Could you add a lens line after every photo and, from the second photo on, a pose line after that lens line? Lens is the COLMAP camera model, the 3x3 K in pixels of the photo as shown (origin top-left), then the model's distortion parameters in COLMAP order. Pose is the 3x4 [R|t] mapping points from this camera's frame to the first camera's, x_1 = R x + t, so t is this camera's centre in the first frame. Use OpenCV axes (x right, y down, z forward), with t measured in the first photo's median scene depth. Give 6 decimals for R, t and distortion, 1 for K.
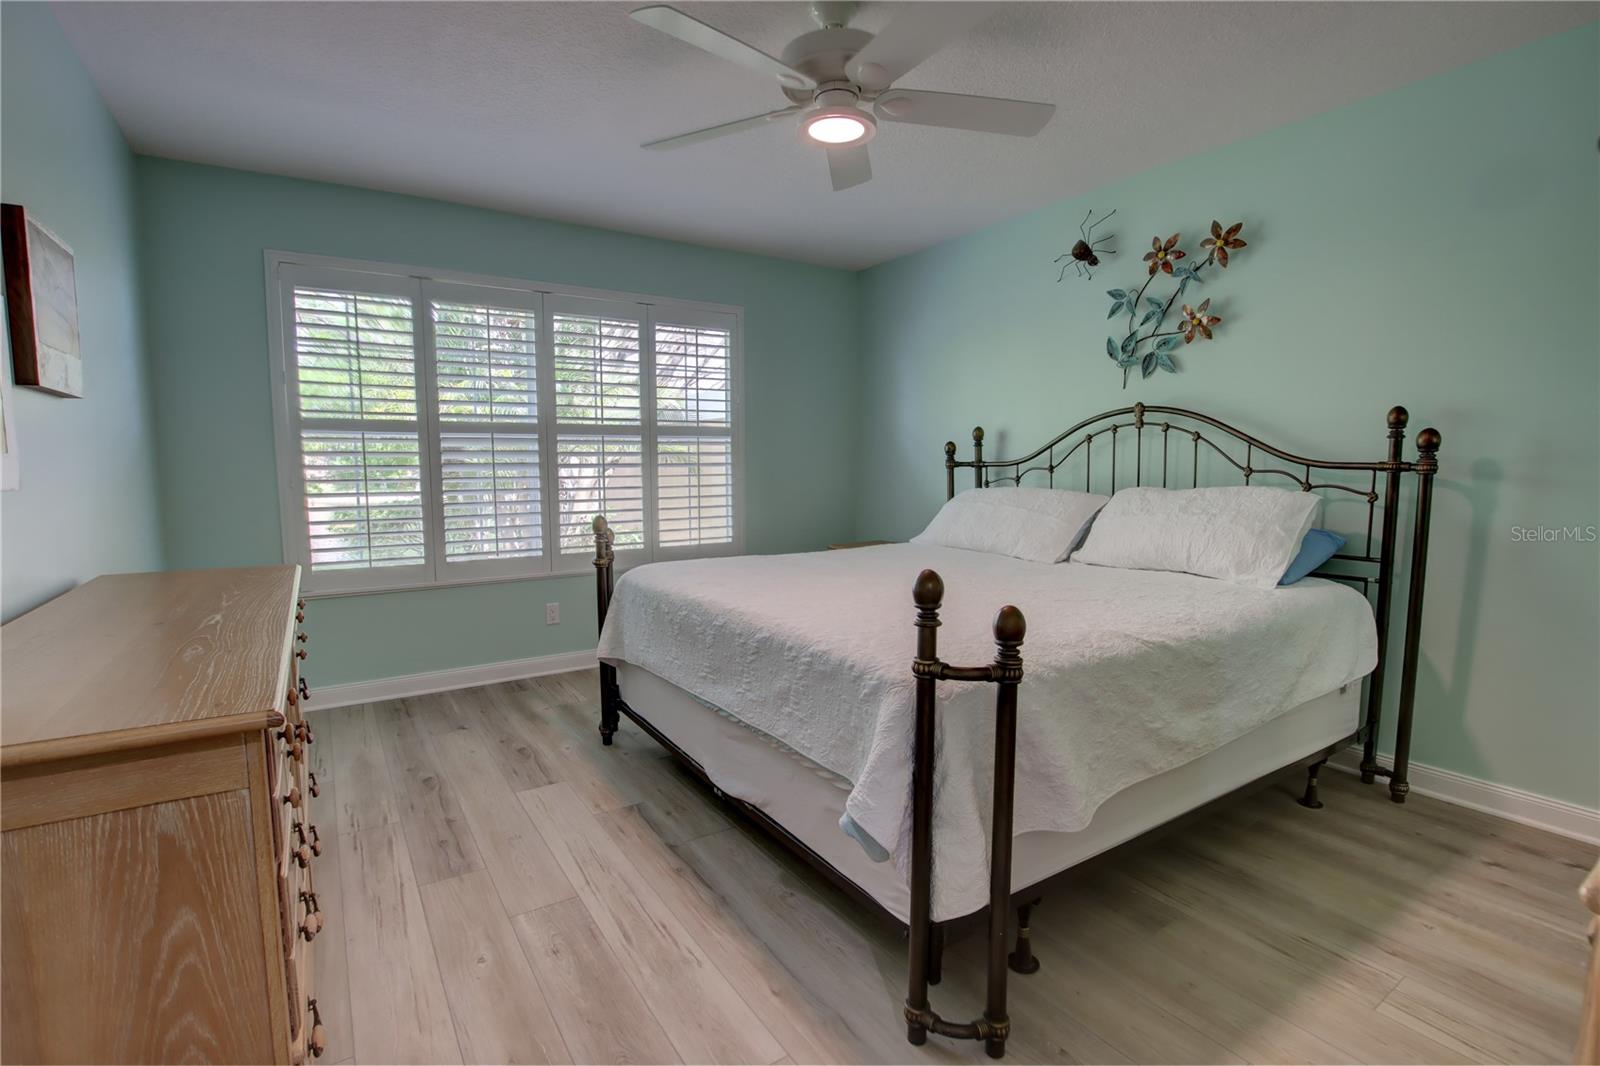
lens RADIAL K [[740.0, 0, 808.0], [0, 740.0, 525.6], [0, 0, 1]] dist [-0.033379, 0.003235]
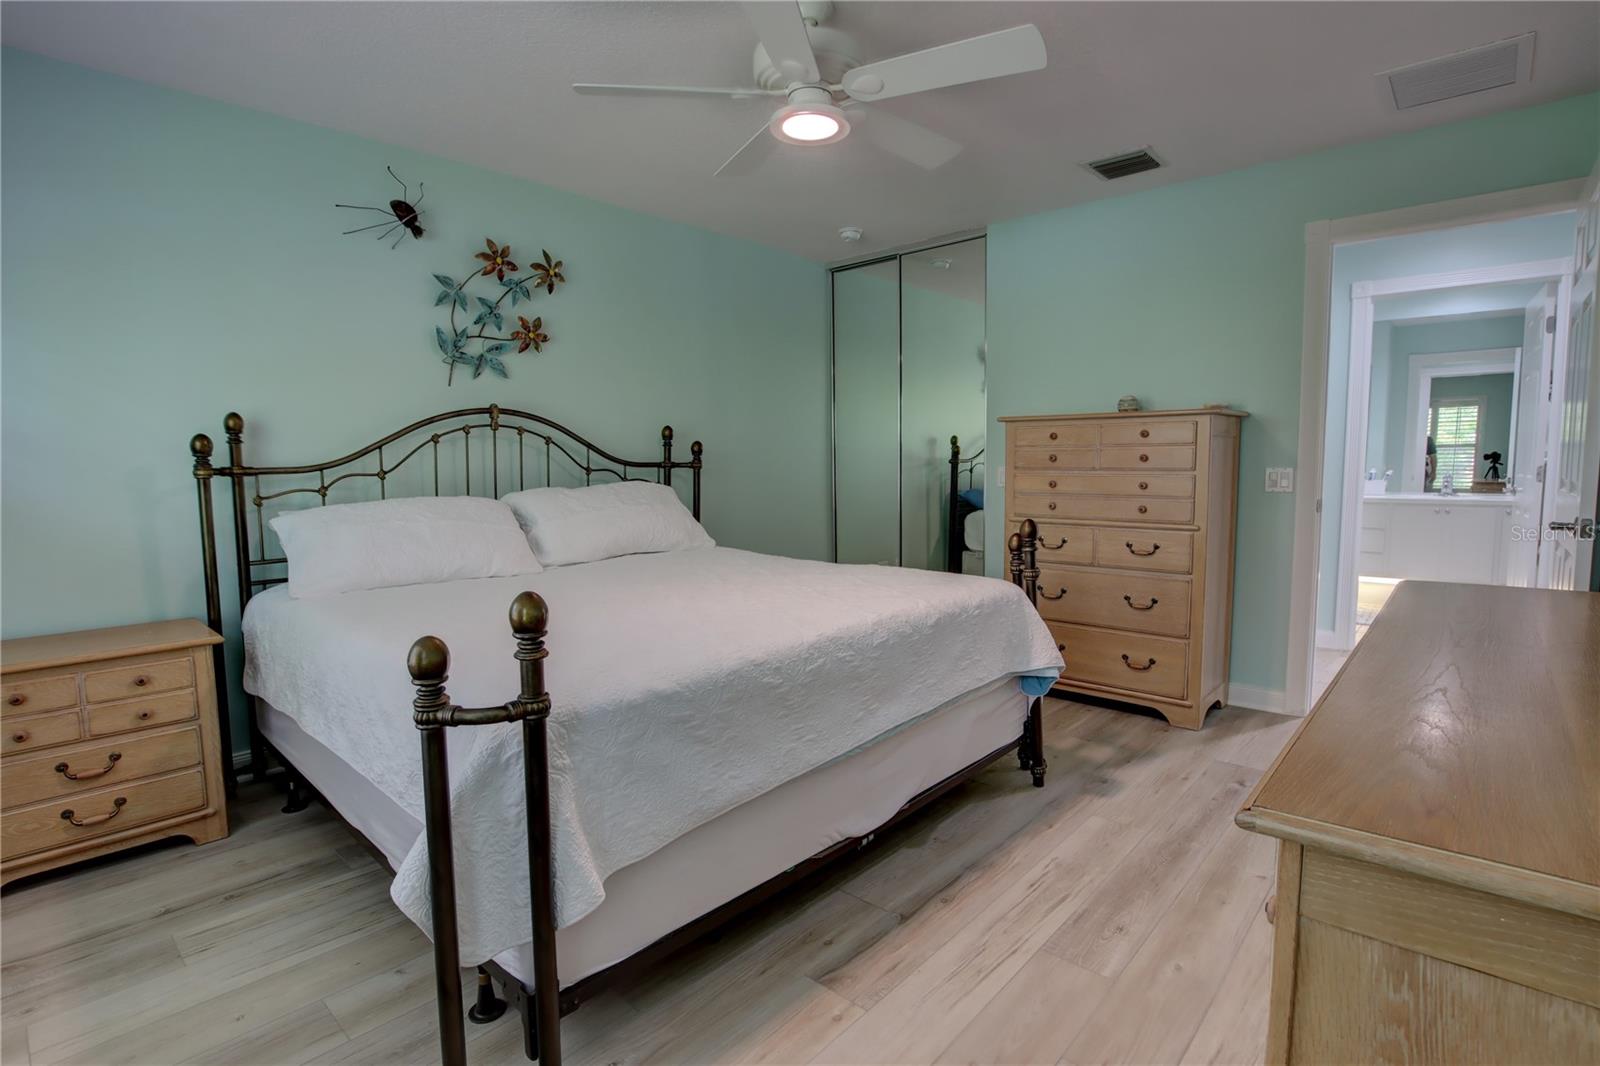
lens RADIAL K [[755.8, 0, 806.3], [0, 755.8, 533.2], [0, 0, 1]] dist [-0.033145, 0.001182]
pose [[-0.232051, -0.087669, 0.968745, -0.679757], [0.095611, 0.989051, 0.112410, -0.073843], [-0.967993, 0.118708, -0.221128, 0.892944]]
